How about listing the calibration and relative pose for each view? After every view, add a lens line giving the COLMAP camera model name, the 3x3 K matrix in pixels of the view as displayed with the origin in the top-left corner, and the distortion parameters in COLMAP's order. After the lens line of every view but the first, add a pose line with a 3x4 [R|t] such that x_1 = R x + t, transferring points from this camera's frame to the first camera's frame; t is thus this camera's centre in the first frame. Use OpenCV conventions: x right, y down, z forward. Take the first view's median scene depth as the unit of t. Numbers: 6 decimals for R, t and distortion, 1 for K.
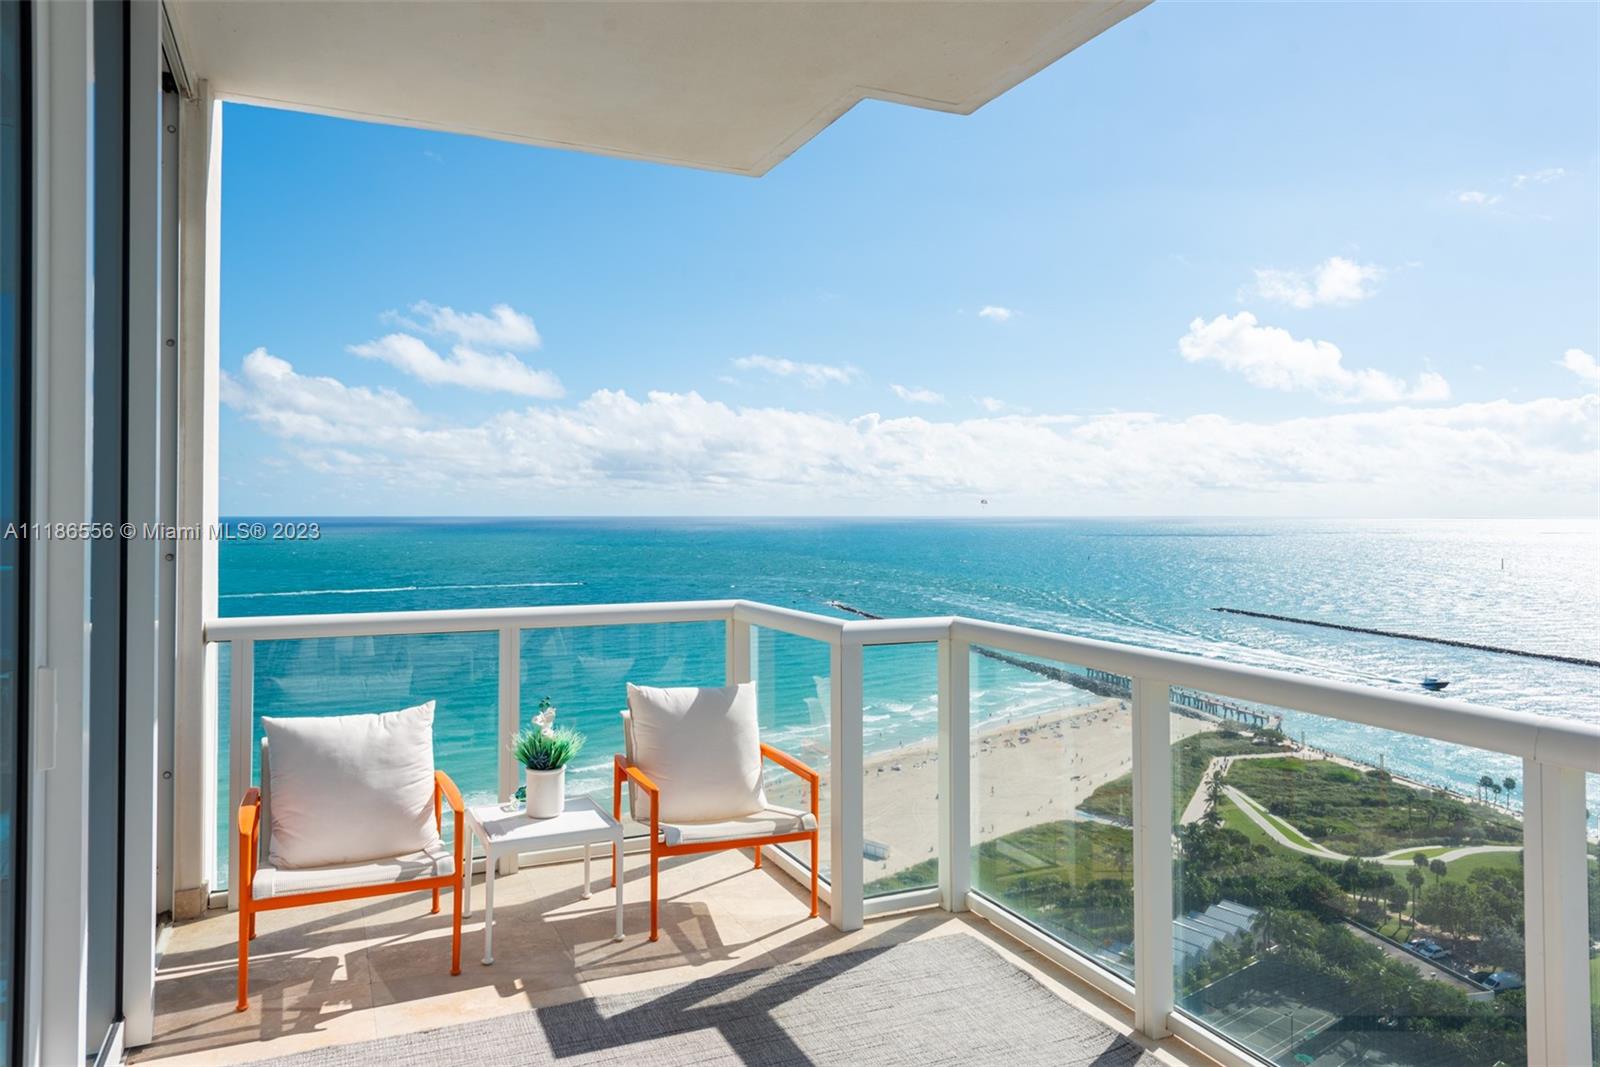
lens RADIAL K [[1055.3, 0, 804.5], [0, 1055.3, 515.9], [0, 0, 1]] dist [0.017755, -0.000831]
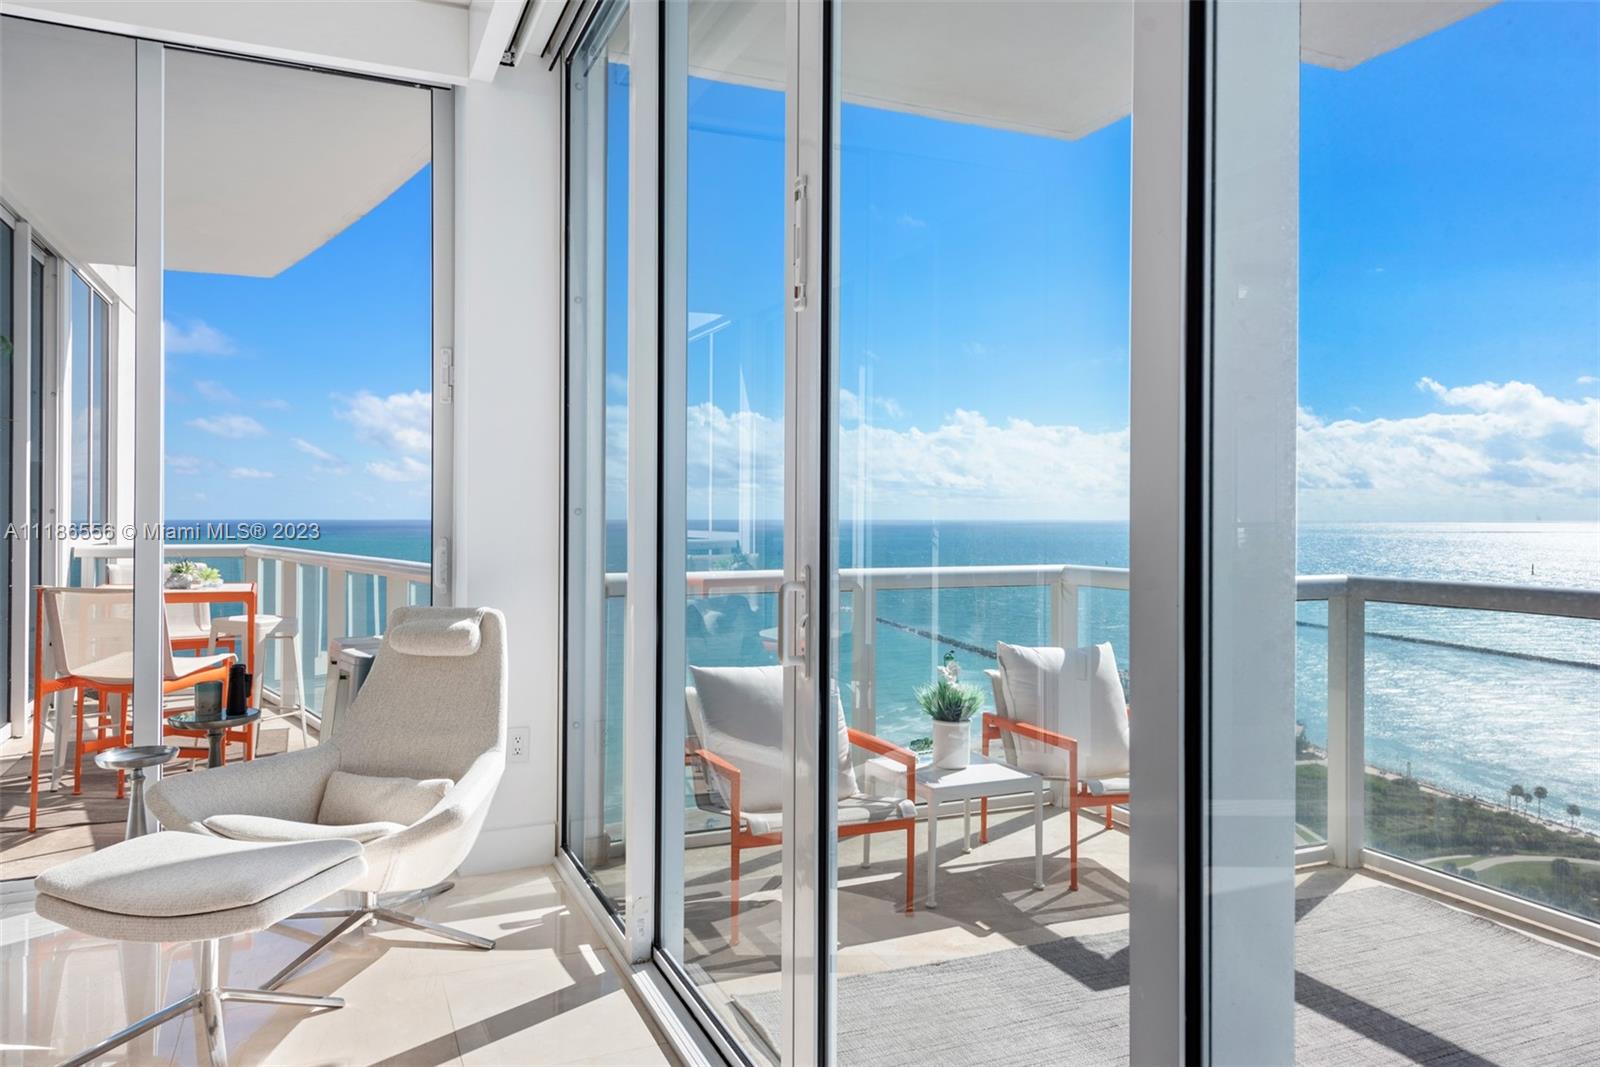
lens RADIAL K [[1071.5, 0, 801.7], [0, 1071.5, 525.0], [0, 0, 1]] dist [0.040972, -0.038155]
pose [[0.999944, 0.000109, -0.010553, -0.376004], [-0.000048, 0.999983, 0.005782, 0.046389], [0.010554, -0.005781, 0.999928, -0.024247]]
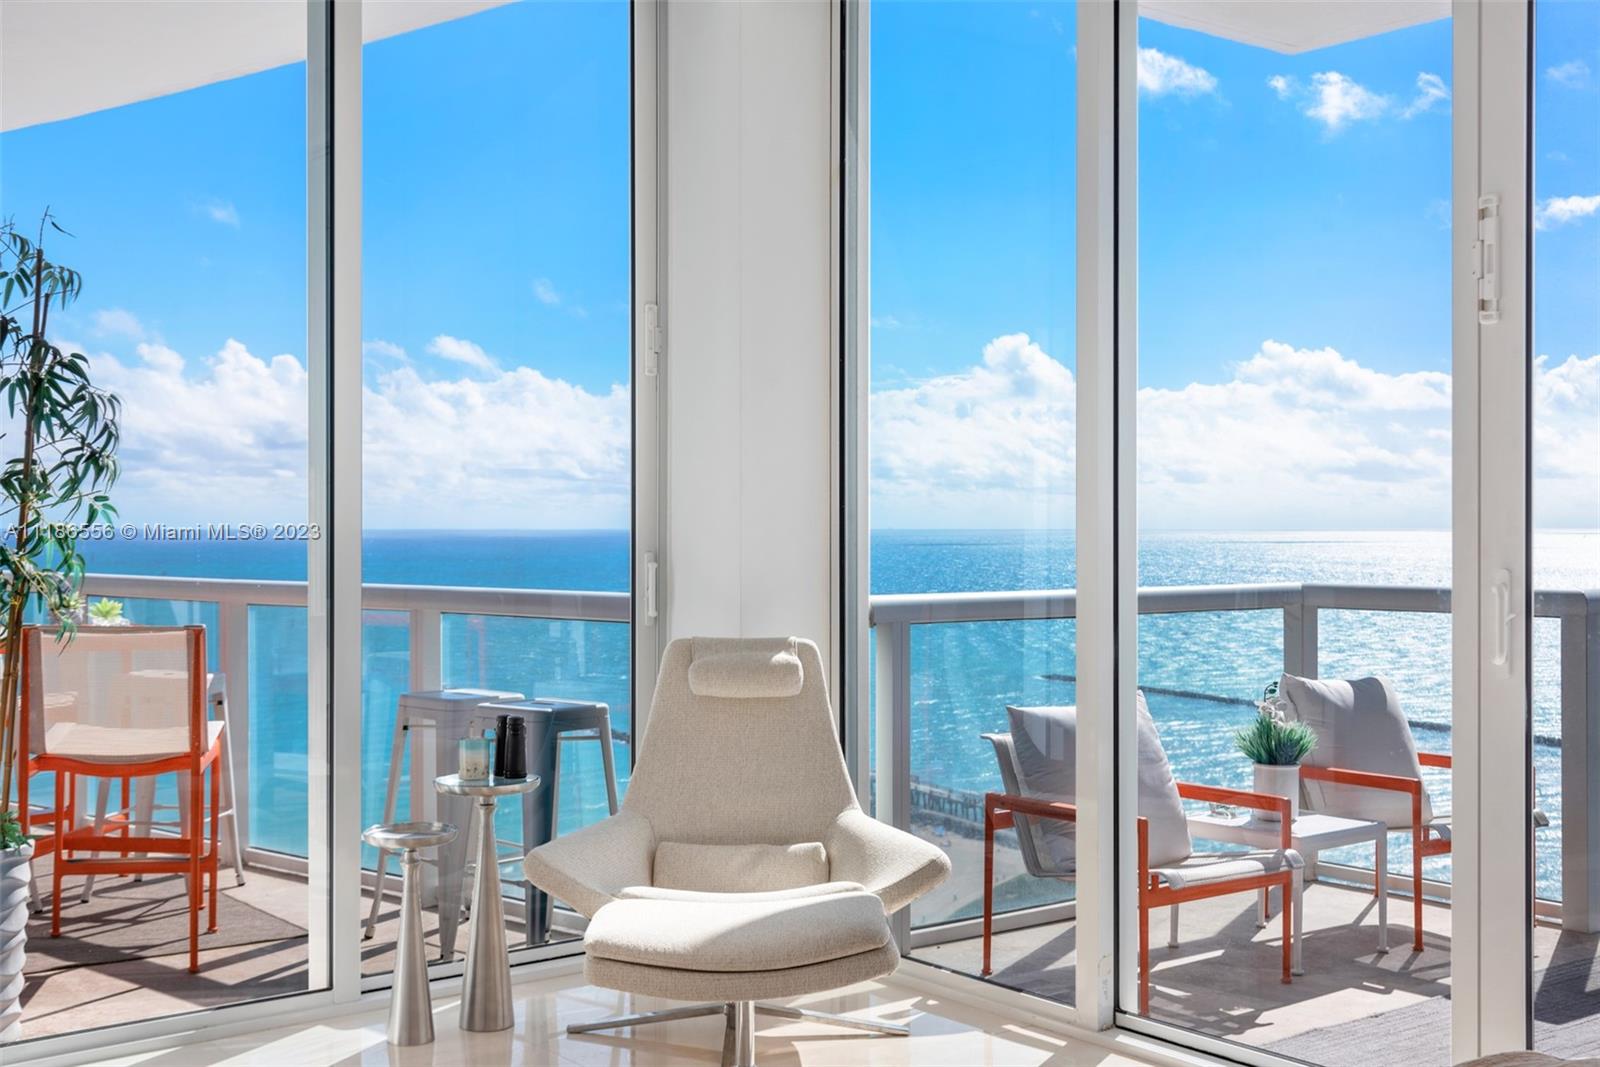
lens RADIAL K [[1733.1, 0, 800.0], [0, 1733.1, 533.5], [0, 0, 1]] dist [0.002139, 0.005951]
pose [[0.974584, -0.002837, 0.224006, -0.932272], [0.001748, 0.999986, 0.005058, 0.044750], [-0.224018, -0.004538, 0.974575, -0.277424]]
